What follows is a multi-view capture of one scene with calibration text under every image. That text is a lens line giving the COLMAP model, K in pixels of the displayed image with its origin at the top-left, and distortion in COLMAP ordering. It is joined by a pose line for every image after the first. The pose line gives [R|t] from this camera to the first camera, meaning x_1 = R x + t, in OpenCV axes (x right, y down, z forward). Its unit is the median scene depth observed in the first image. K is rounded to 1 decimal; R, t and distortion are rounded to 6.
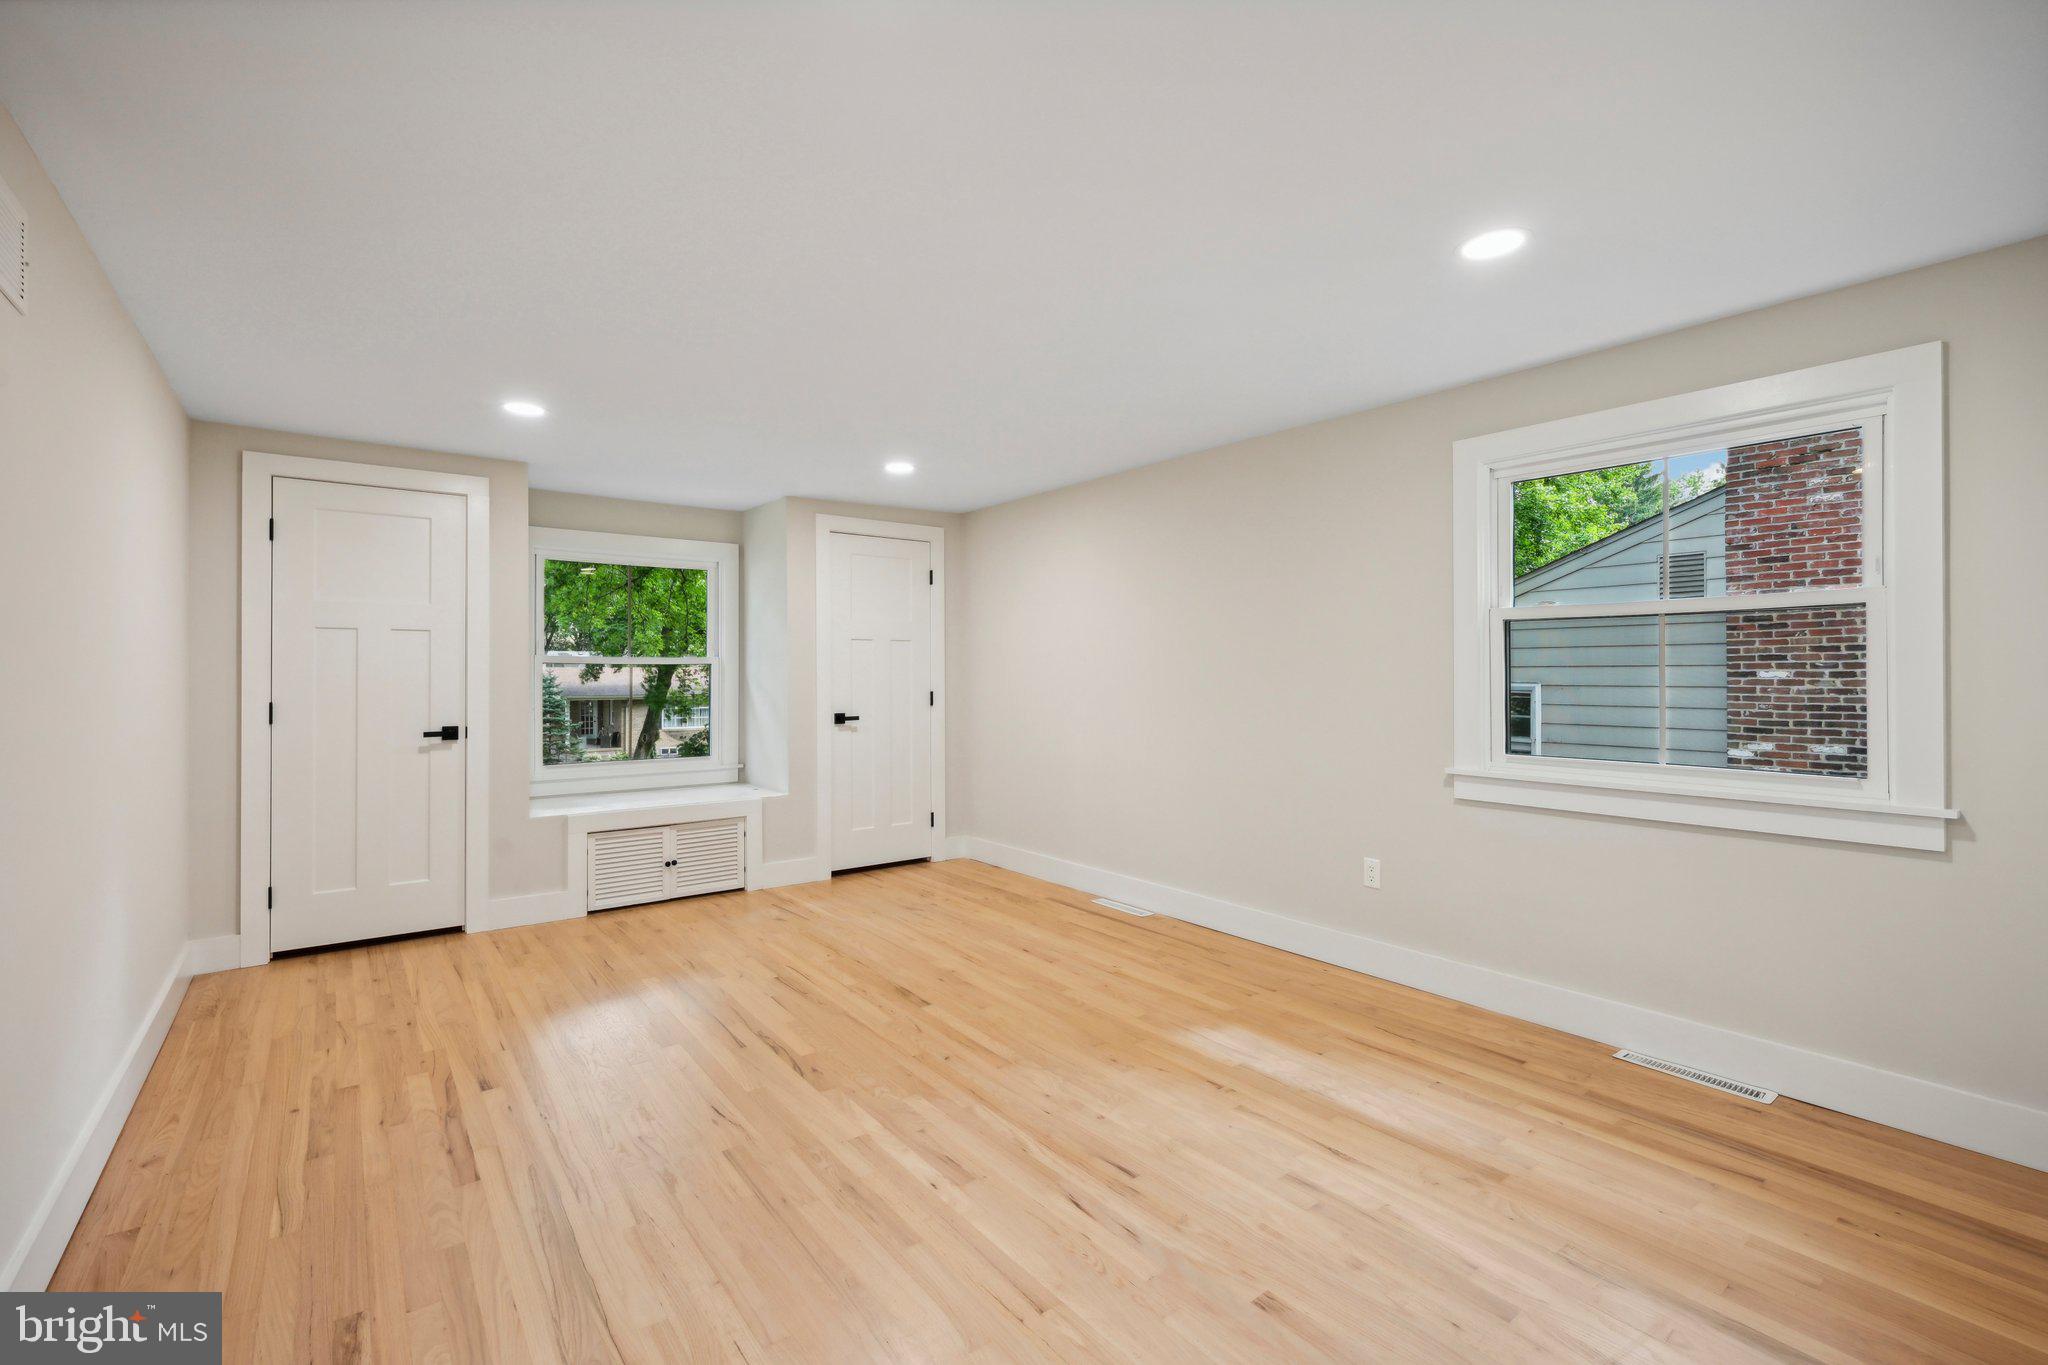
lens RADIAL K [[900.9, 0, 1008.1], [0, 900.9, 673.1], [0, 0, 1]] dist [-0.002826, 0.001031]
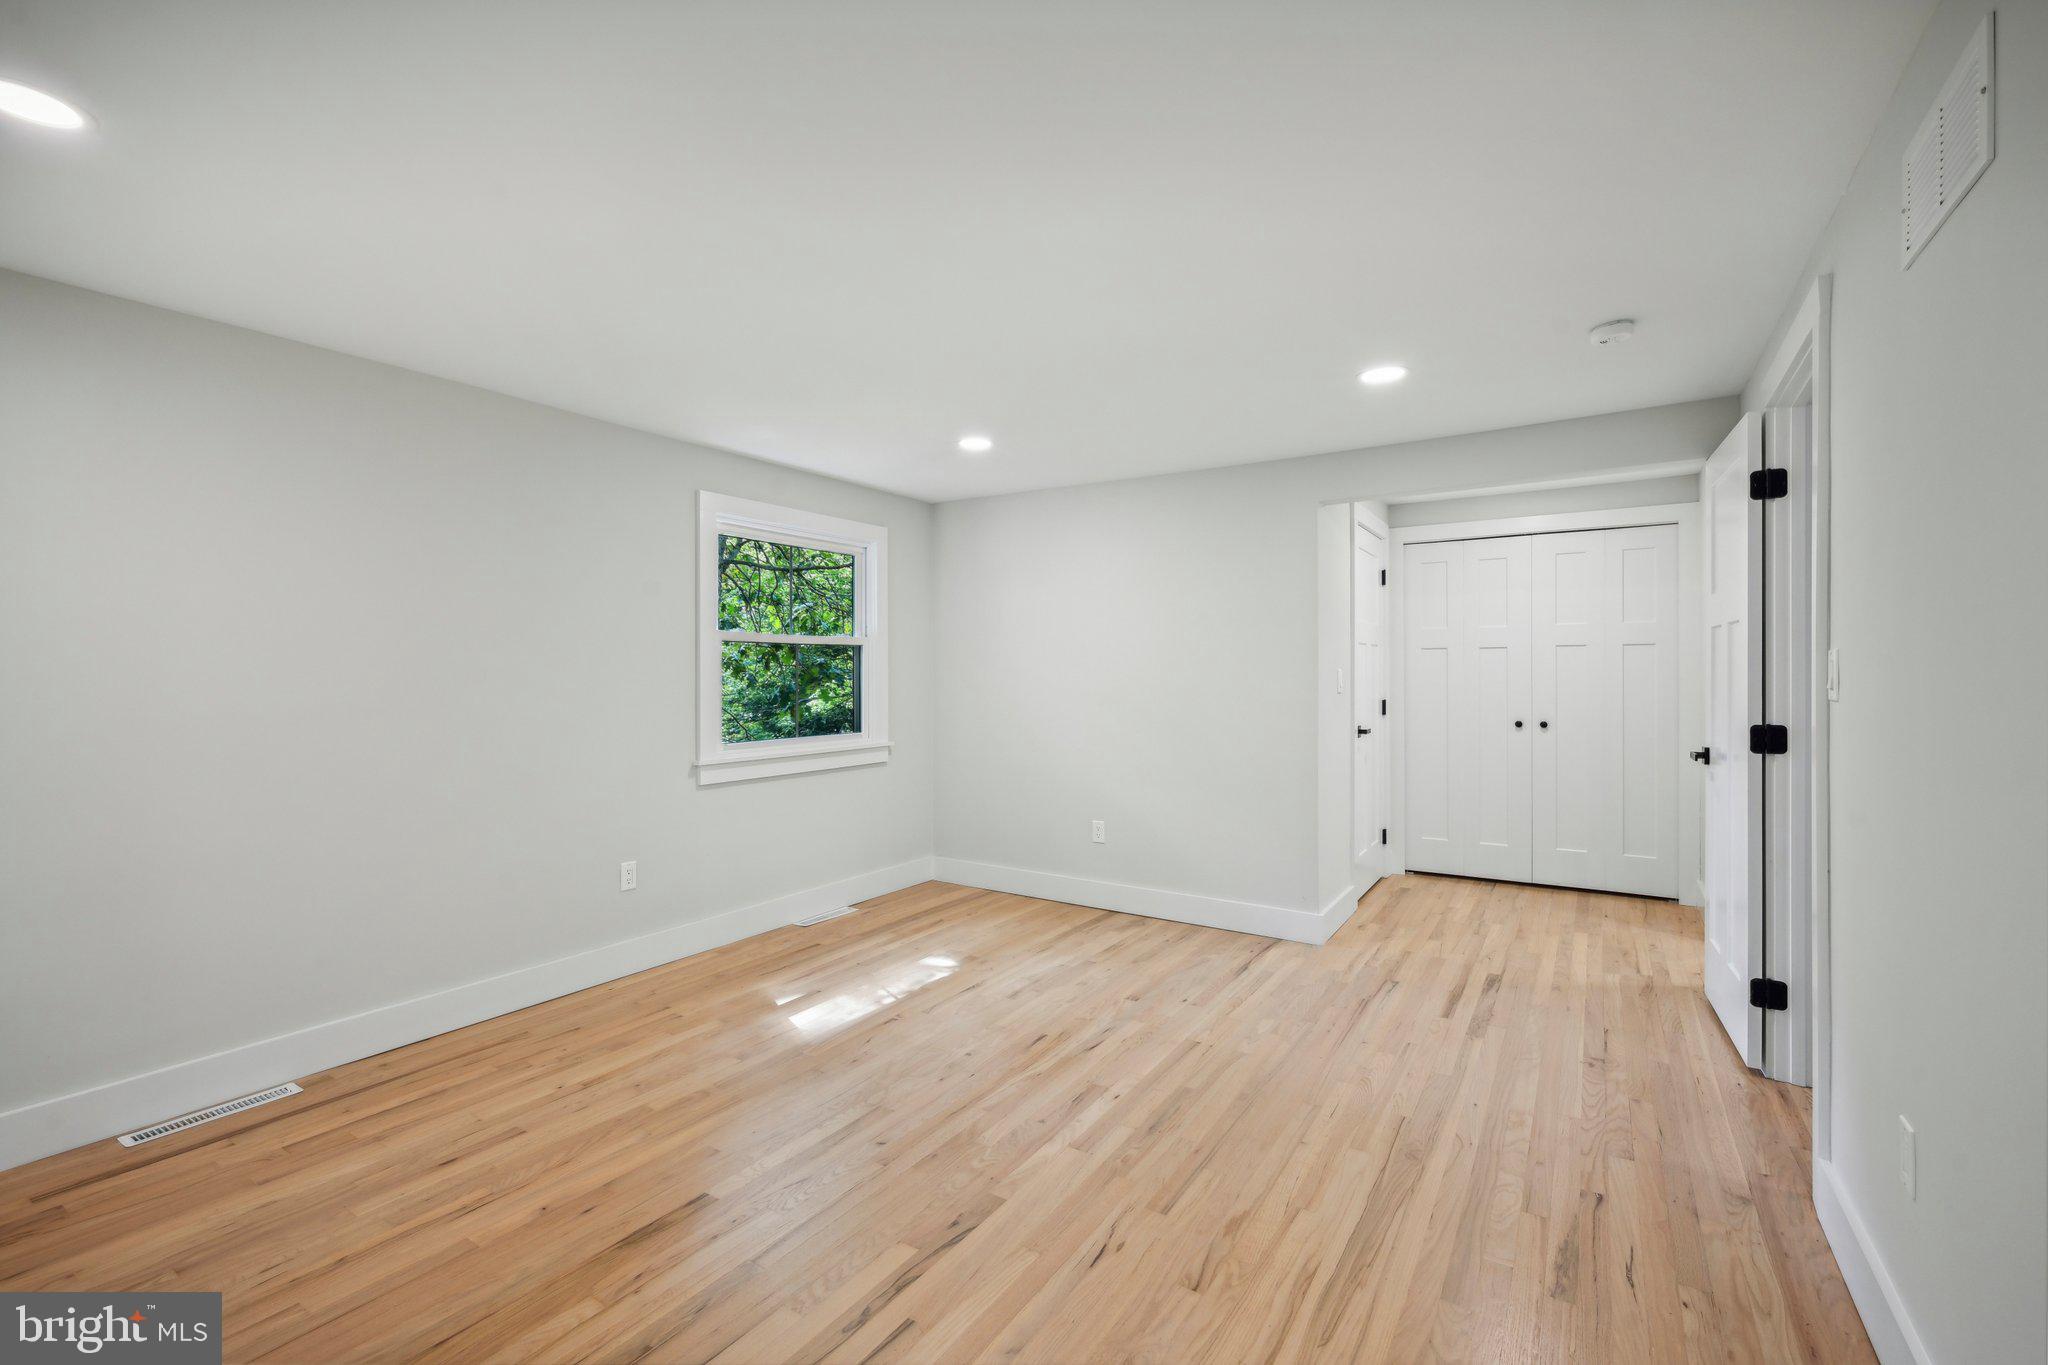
lens RADIAL K [[895.1, 0, 1011.8], [0, 895.1, 693.8], [0, 0, 1]] dist [-0.002239, -0.000066]
pose [[-0.347084, -0.015476, 0.937706, -0.856768], [0.007169, 0.999791, 0.019154, -0.004942], [-0.937807, 0.013370, -0.346901, 1.134170]]
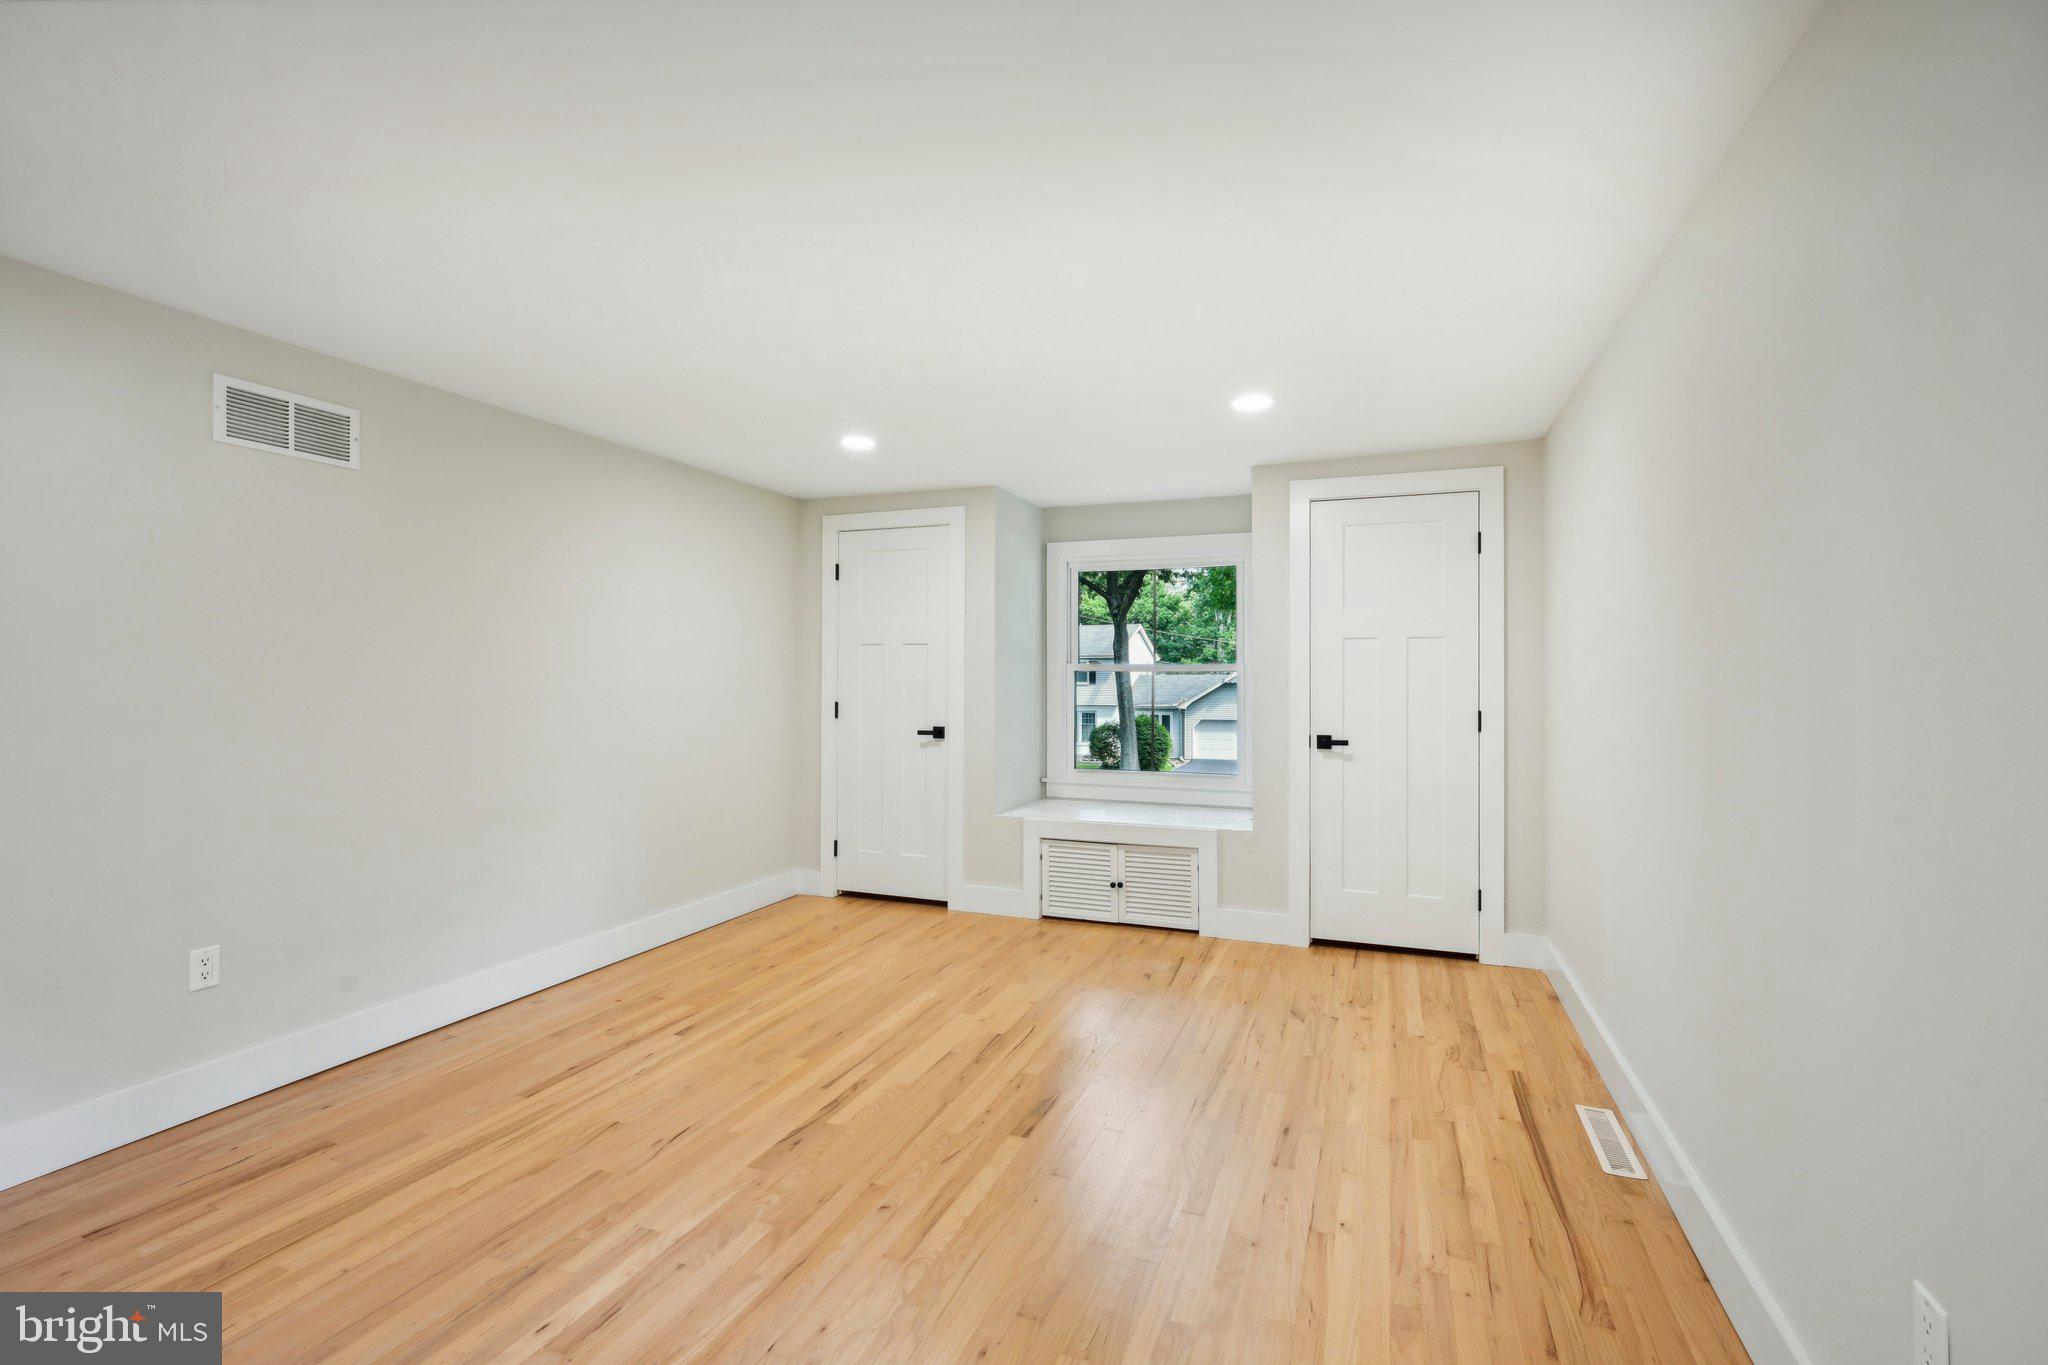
lens RADIAL K [[900.9, 0, 1042.2], [0, 900.9, 687.4], [0, 0, 1]] dist [-0.002826, 0.001031]
pose [[0.538229, 0.013881, -0.842684, 0.601618], [-0.006093, 0.999902, 0.012579, -0.009801], [0.842776, -0.001636, 0.538261, 0.690567]]
